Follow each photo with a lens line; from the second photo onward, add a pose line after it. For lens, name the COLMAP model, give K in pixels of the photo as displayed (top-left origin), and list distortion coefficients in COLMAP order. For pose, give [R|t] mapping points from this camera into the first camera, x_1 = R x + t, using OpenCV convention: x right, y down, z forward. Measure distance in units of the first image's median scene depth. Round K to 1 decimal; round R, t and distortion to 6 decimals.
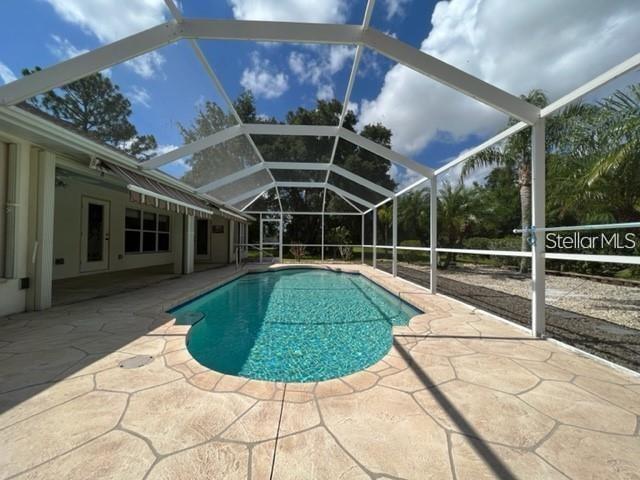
lens RADIAL K [[257.1, 0, 317.0], [0, 257.1, 239.0], [0, 0, 1]] dist [0.009671, 0.000651]
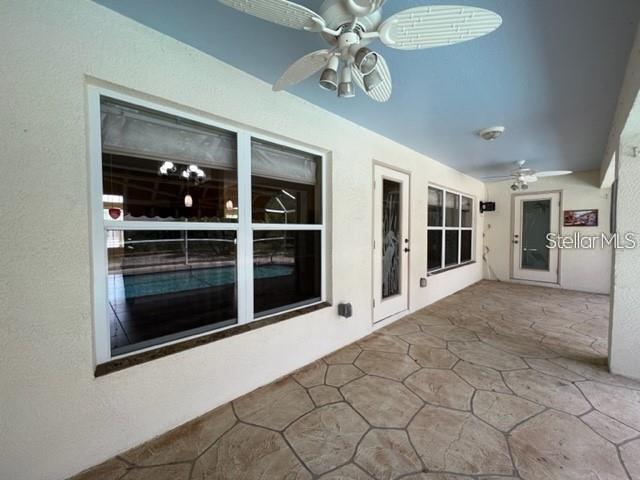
lens RADIAL K [[257.1, 0, 321.2], [0, 257.1, 240.0], [0, 0, 1]] dist [0.009671, 0.000651]
pose [[0.683058, 0.008518, -0.730315, -0.559538], [0.025048, 0.999071, 0.035080, -0.040707], [0.729935, -0.042255, 0.682209, 0.540766]]
